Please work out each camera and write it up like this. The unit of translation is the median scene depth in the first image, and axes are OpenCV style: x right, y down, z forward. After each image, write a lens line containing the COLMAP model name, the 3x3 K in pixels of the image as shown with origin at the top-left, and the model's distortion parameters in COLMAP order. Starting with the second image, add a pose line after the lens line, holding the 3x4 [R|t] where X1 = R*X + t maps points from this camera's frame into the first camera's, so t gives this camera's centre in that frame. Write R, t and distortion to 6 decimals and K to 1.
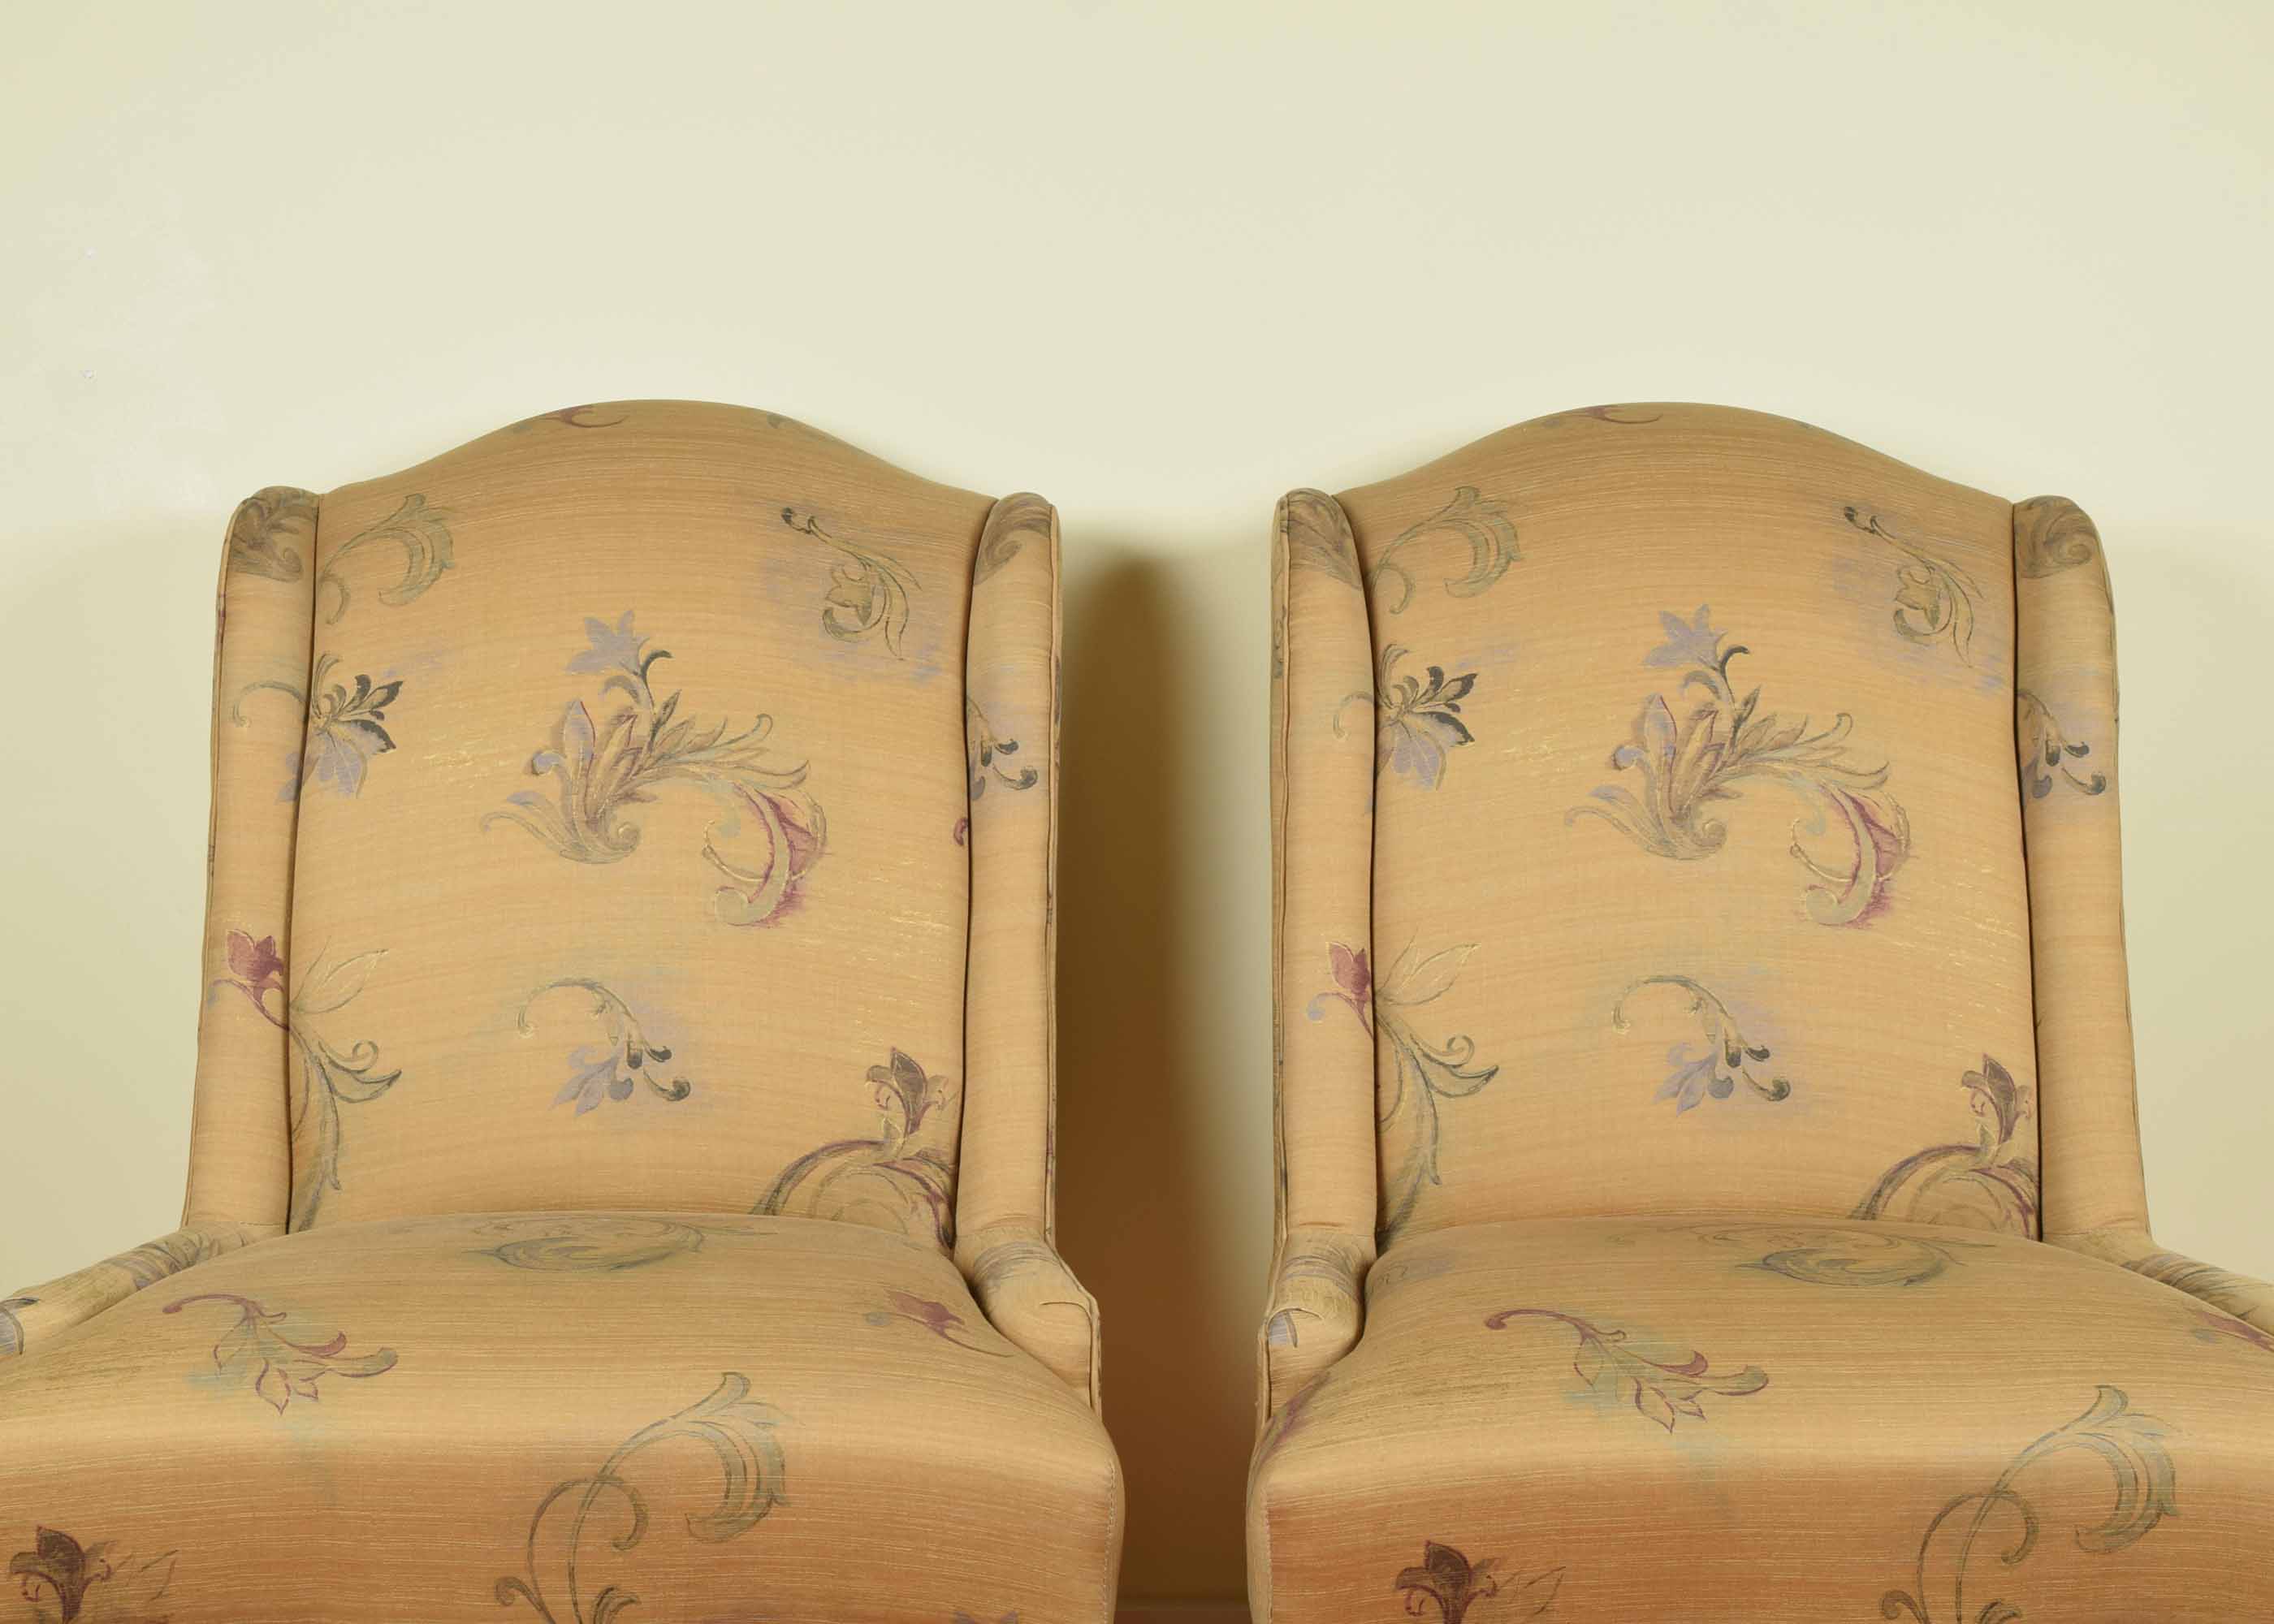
lens RADIAL K [[3411.5, 0, 1137.0], [0, 3411.5, 812.0], [0, 0, 1]] dist [-0.029174, 0.027996]
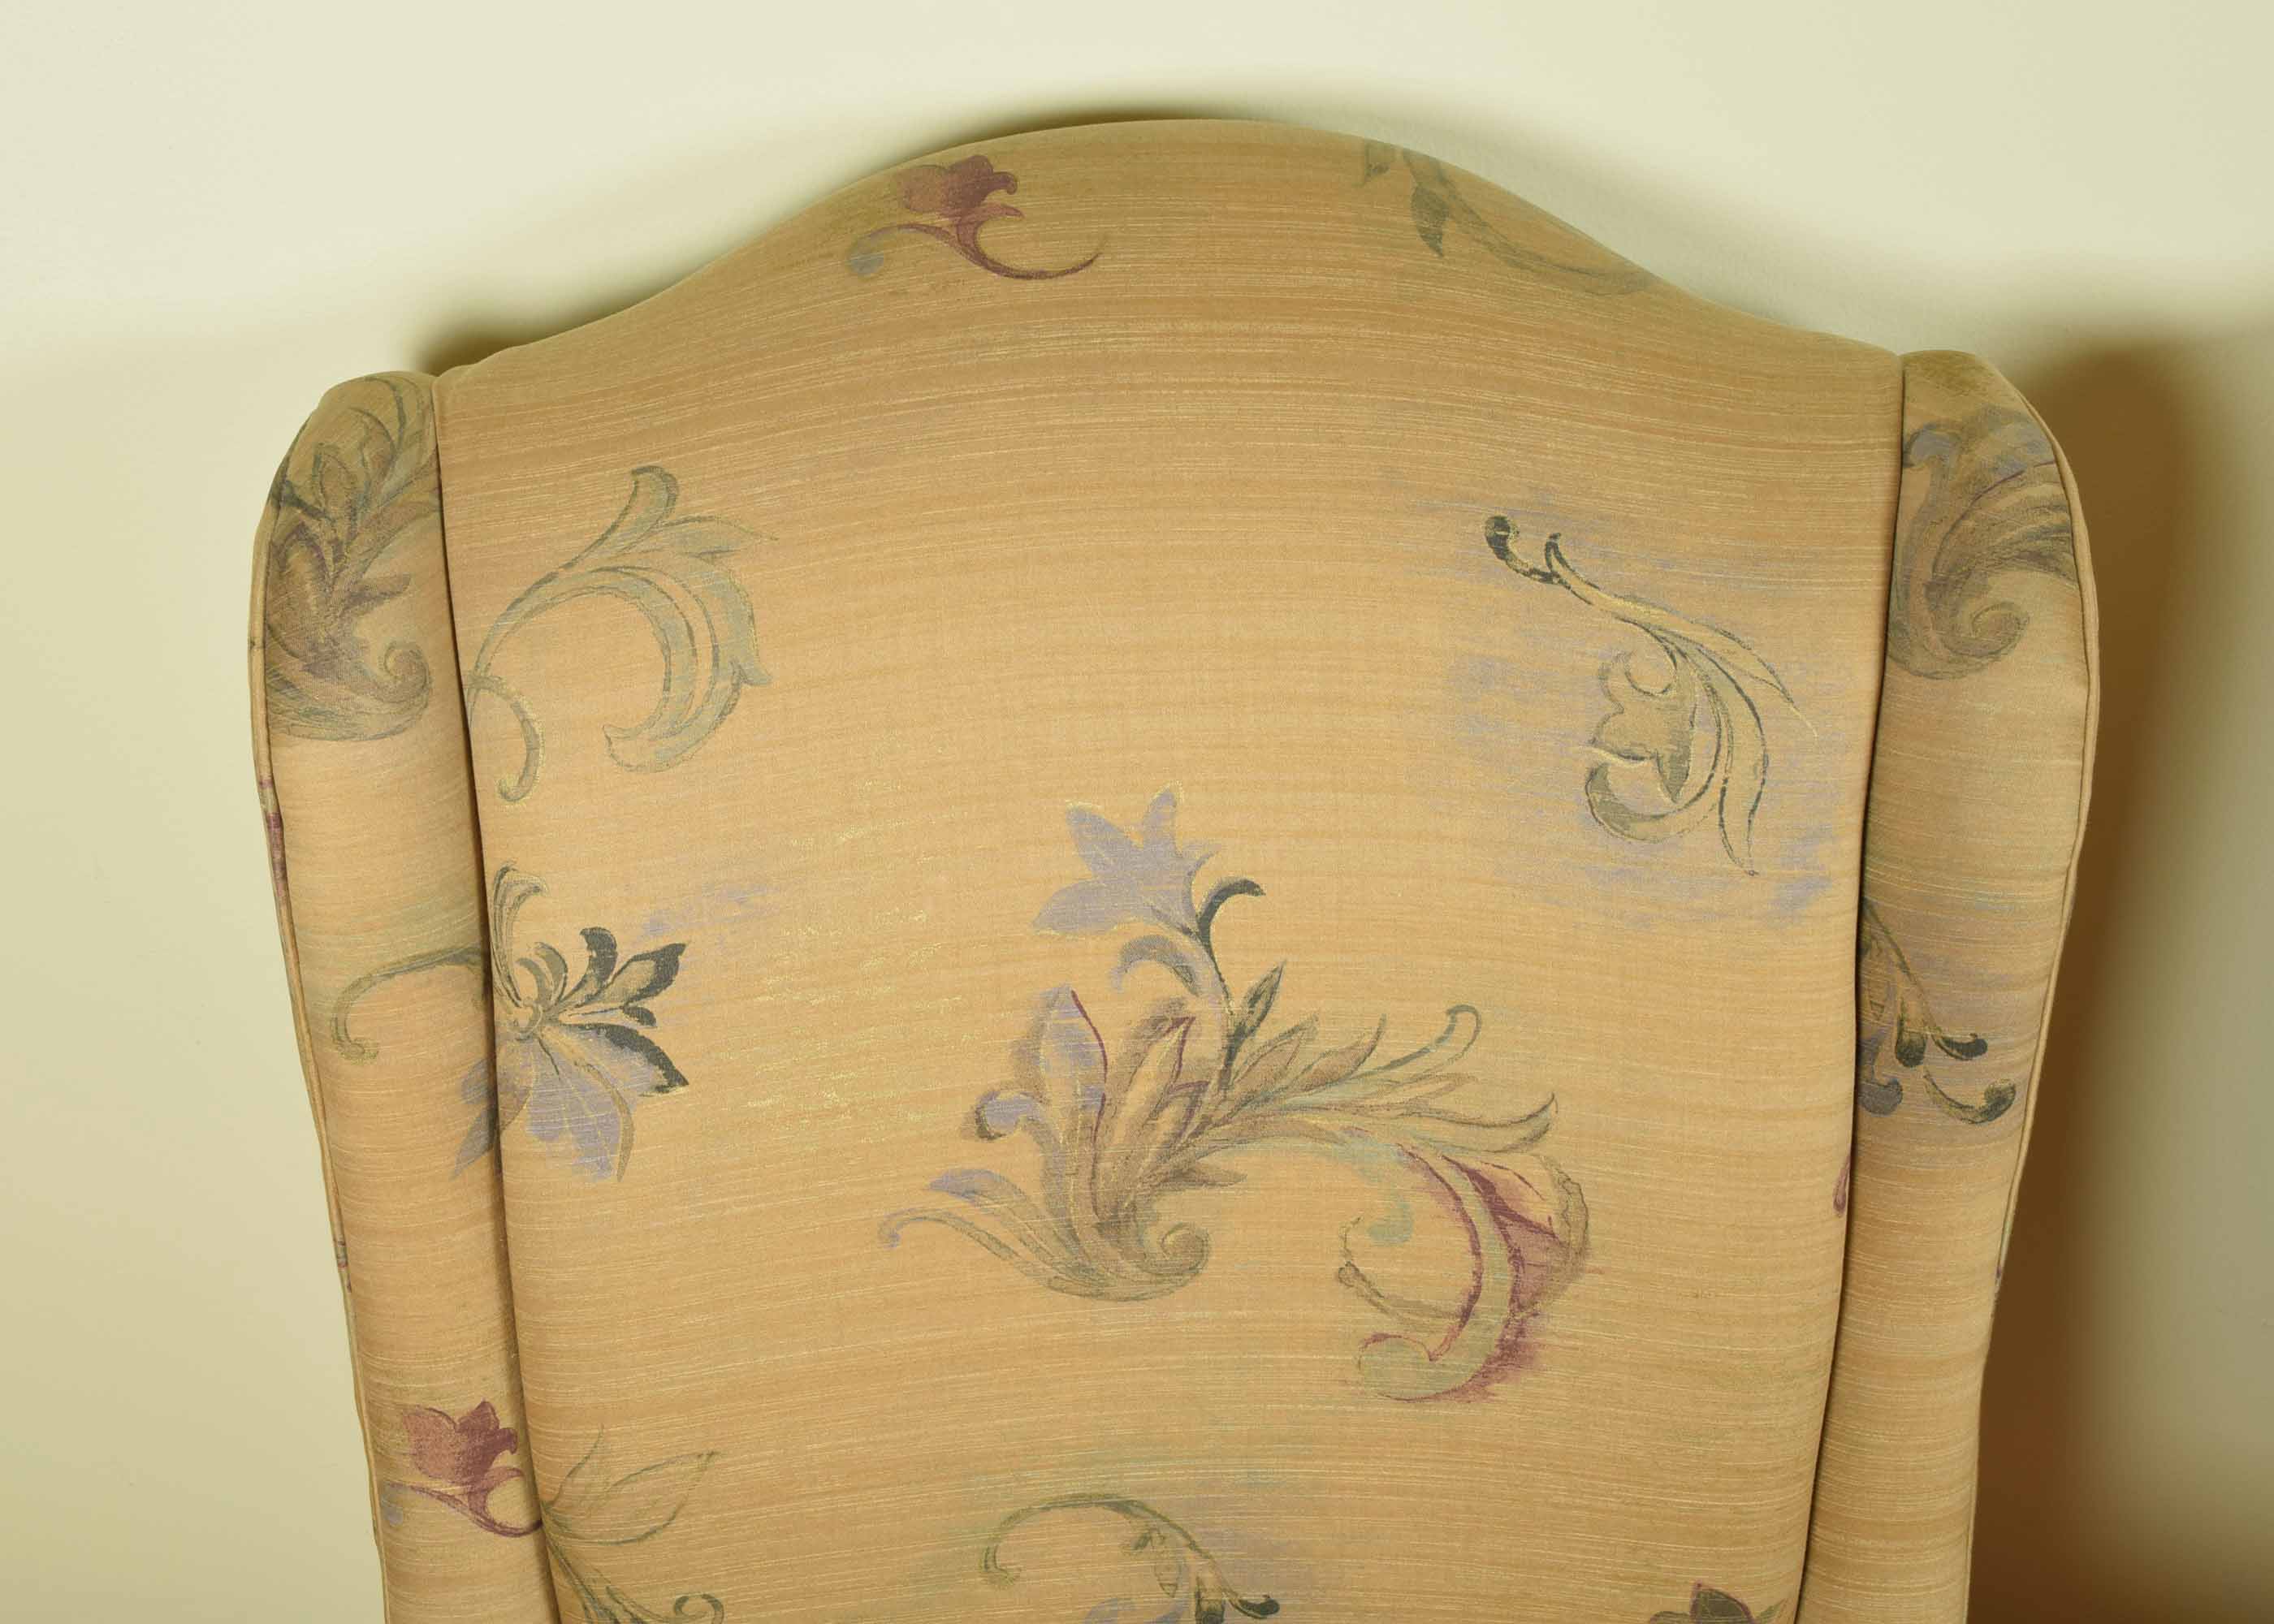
lens RADIAL K [[2717.4, 0, 1171.0], [0, 2717.4, 992.1], [0, 0, 1]] dist [0.012154, -0.416960]
pose [[0.999859, -0.015737, -0.005898, -0.147424], [0.016516, 0.855168, 0.518088, -0.225577], [-0.003109, -0.518112, 0.855307, 0.680933]]
